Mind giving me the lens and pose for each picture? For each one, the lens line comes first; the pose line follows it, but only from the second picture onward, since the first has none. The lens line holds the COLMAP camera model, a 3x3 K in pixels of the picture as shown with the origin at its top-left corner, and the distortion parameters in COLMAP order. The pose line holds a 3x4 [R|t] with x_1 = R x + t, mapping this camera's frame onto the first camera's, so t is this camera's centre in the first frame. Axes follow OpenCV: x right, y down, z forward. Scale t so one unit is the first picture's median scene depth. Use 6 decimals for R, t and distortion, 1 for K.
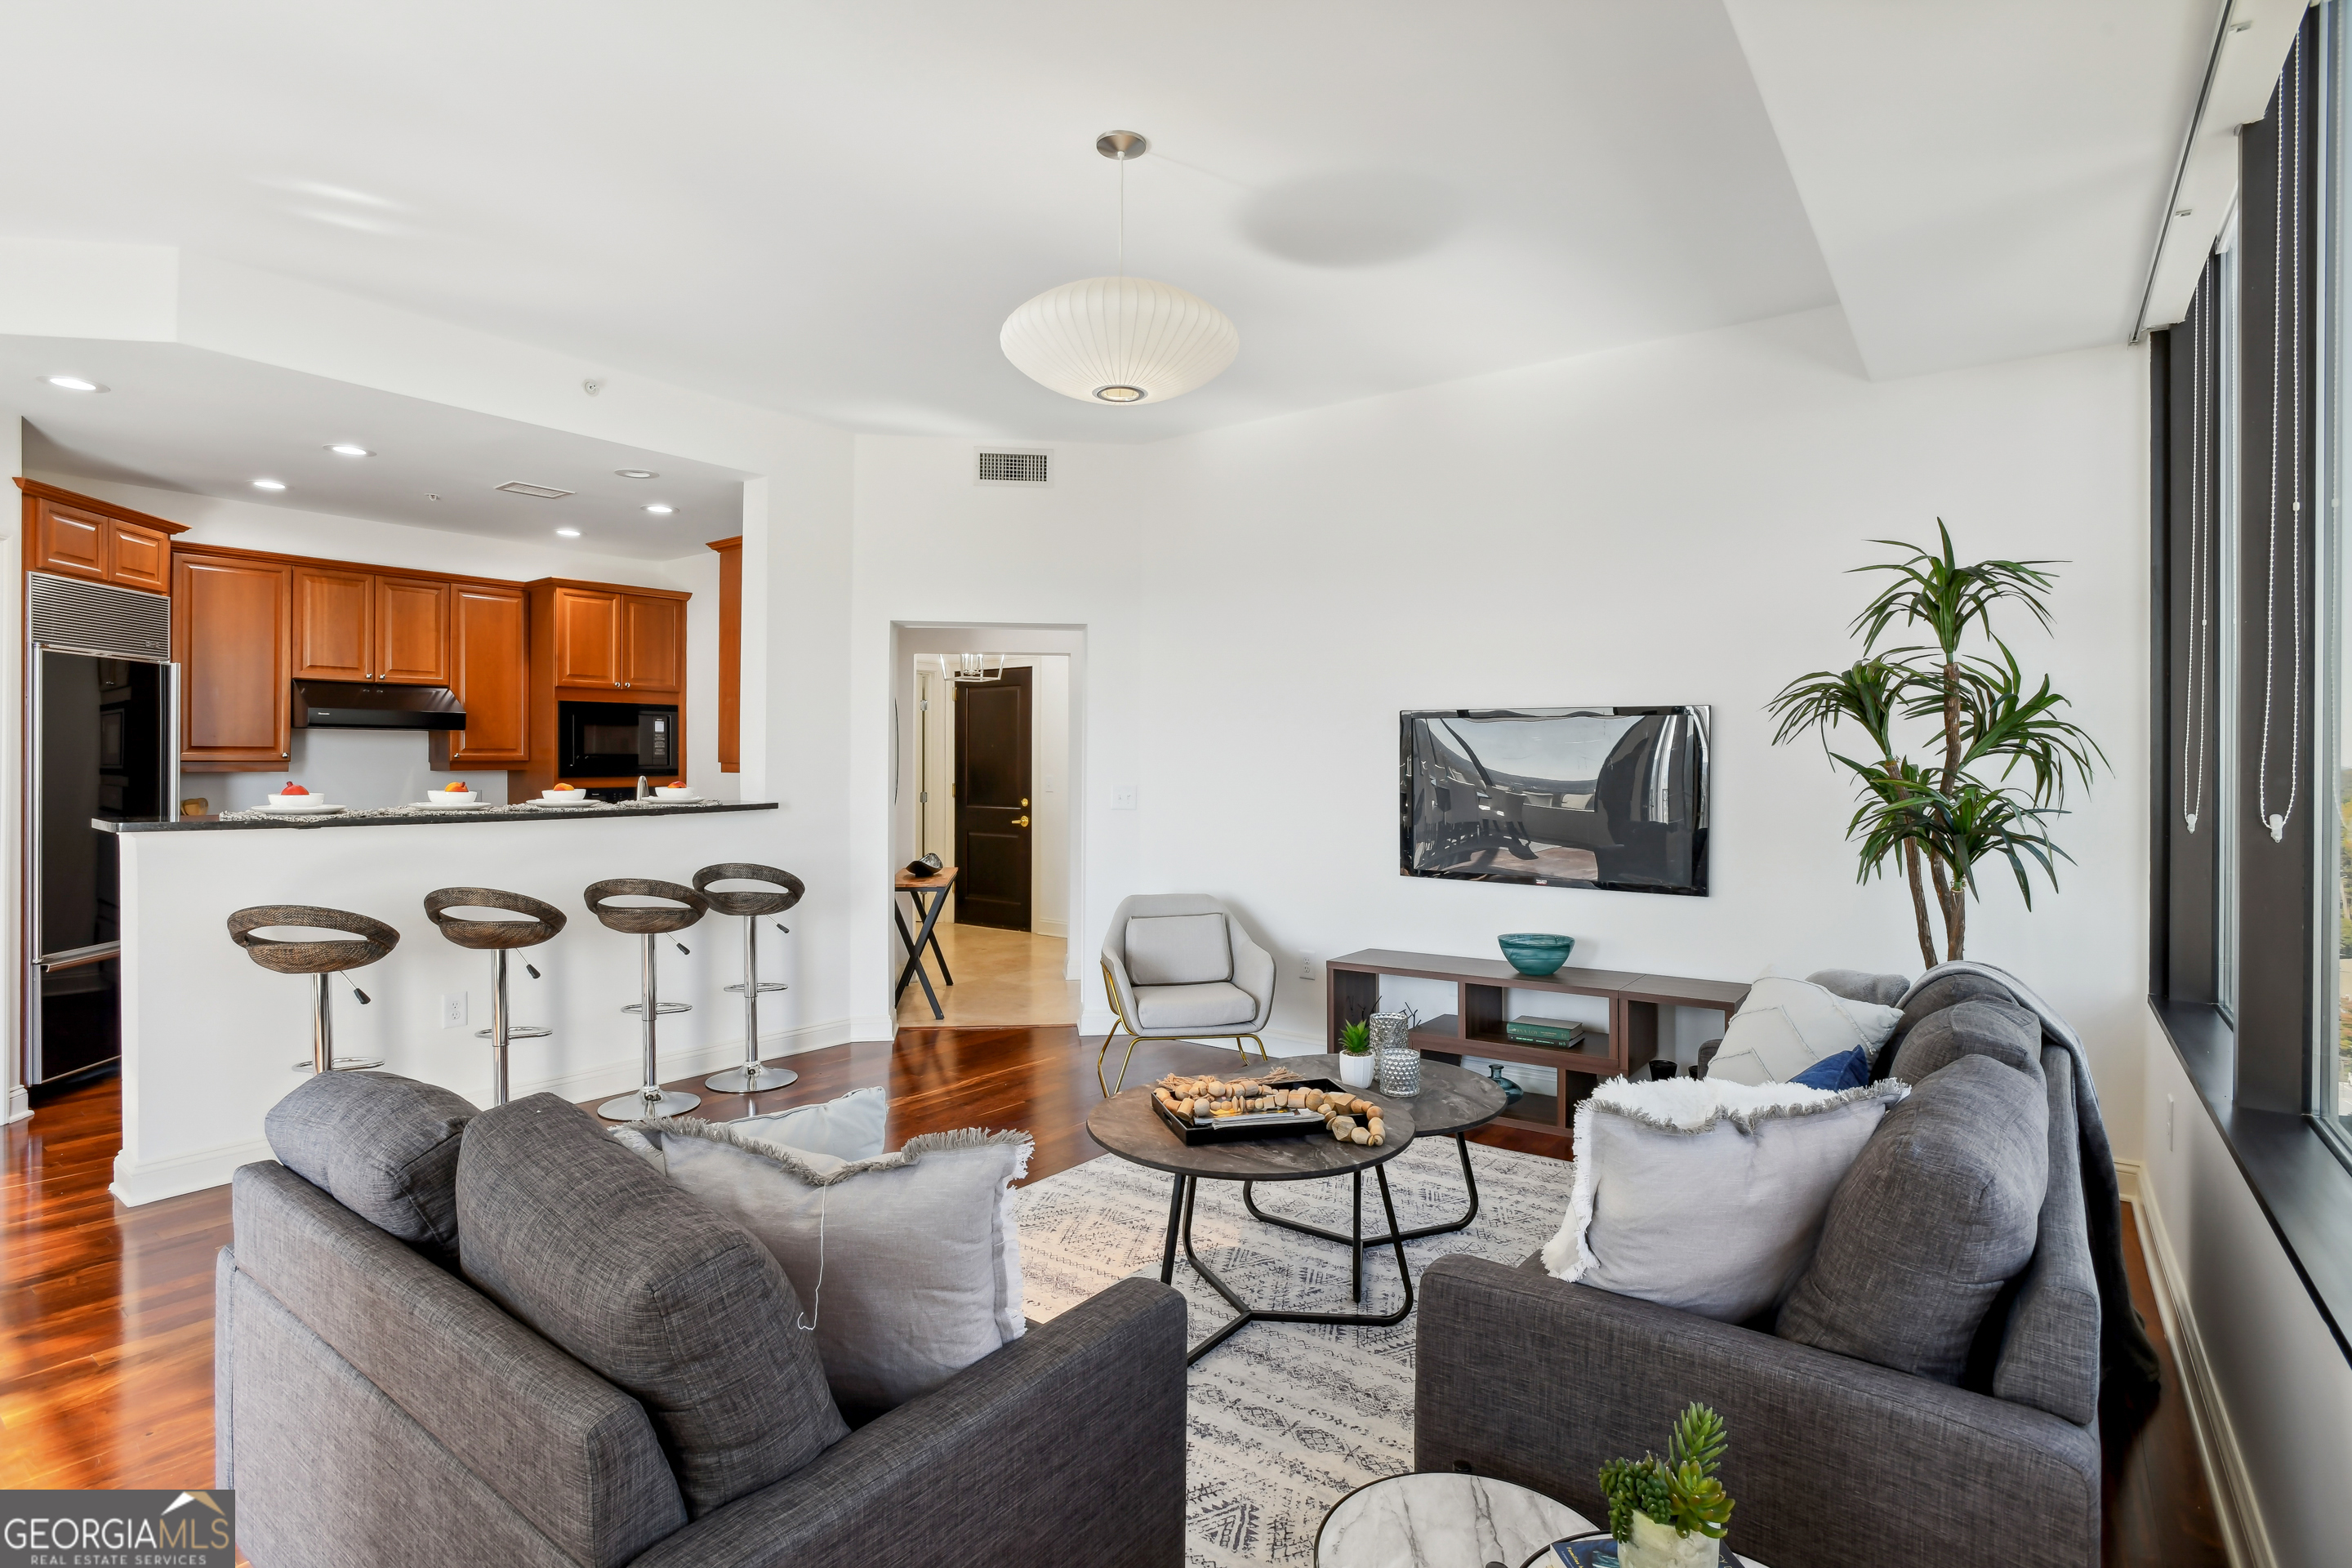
lens RADIAL K [[1160.3, 0, 1168.3], [0, 1160.3, 739.5], [0, 0, 1]] dist [-0.047162, 0.024849]
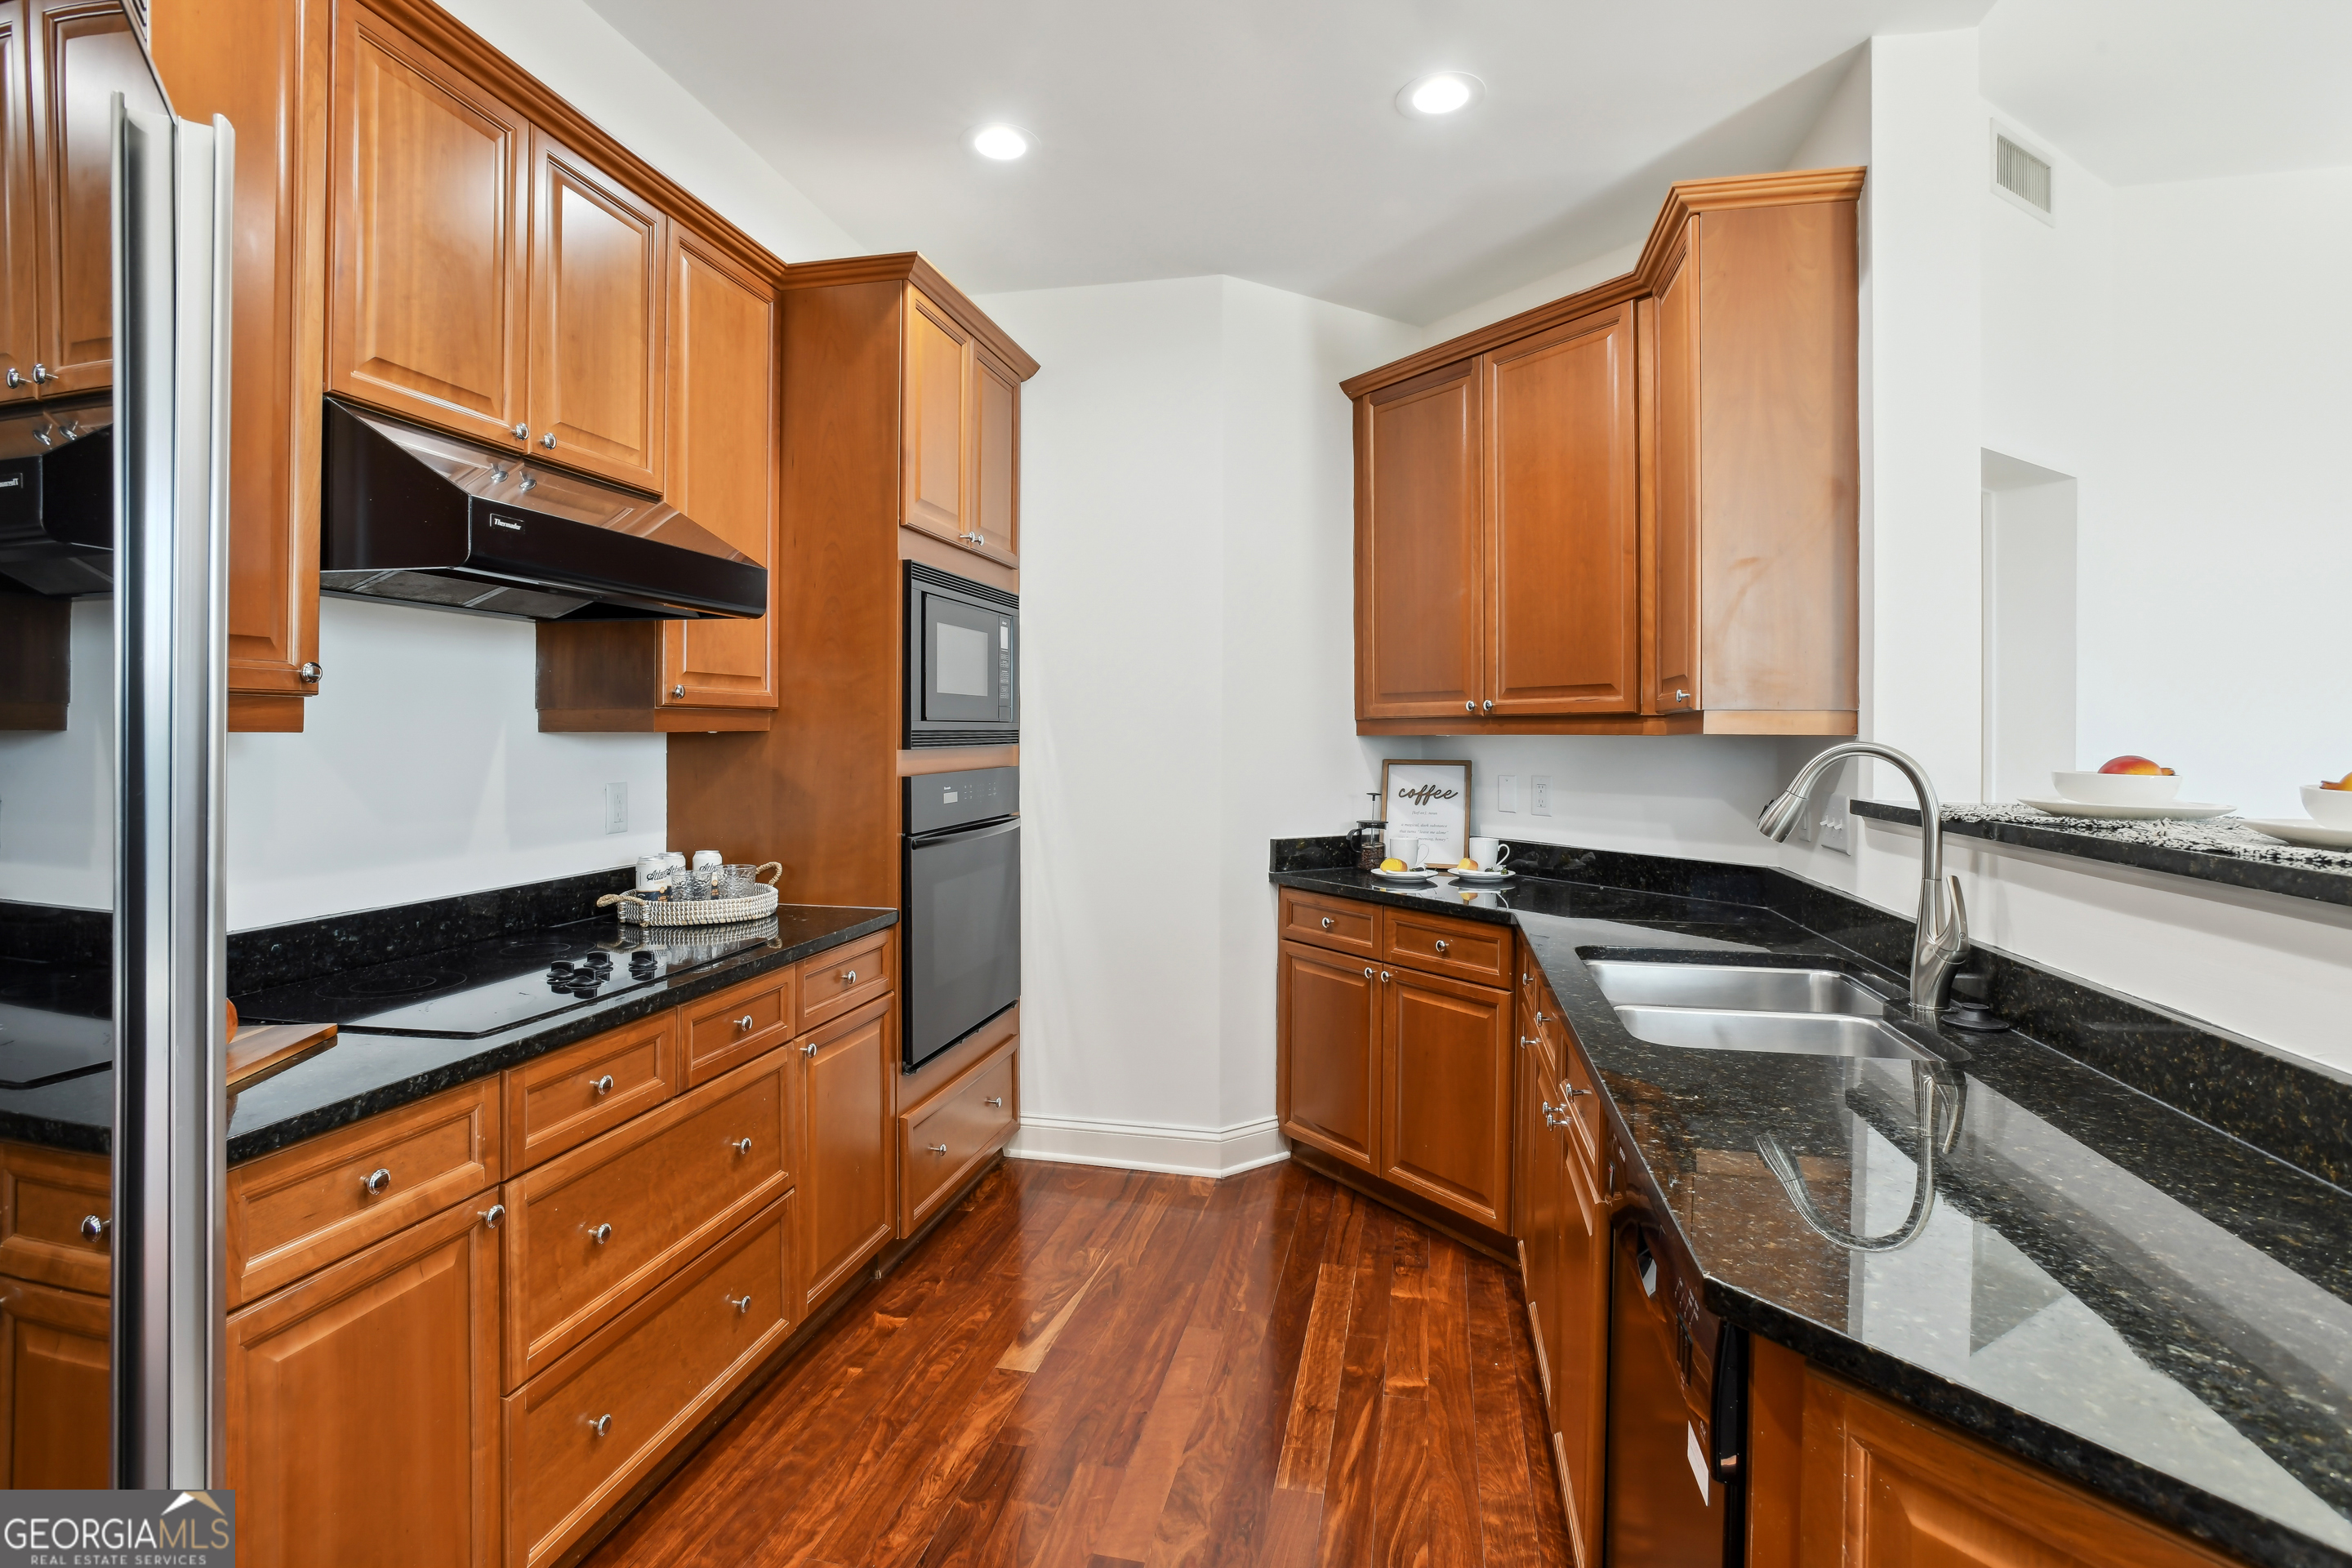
lens RADIAL K [[1160.3, 0, 1168.3], [0, 1160.3, 739.5], [0, 0, 1]] dist [-0.047162, 0.024849]
pose [[0.913363, -0.000602, 0.407146, -0.766530], [-0.009410, 0.999701, 0.022587, 0.024647], [-0.407037, -0.024461, 0.913084, 0.728761]]
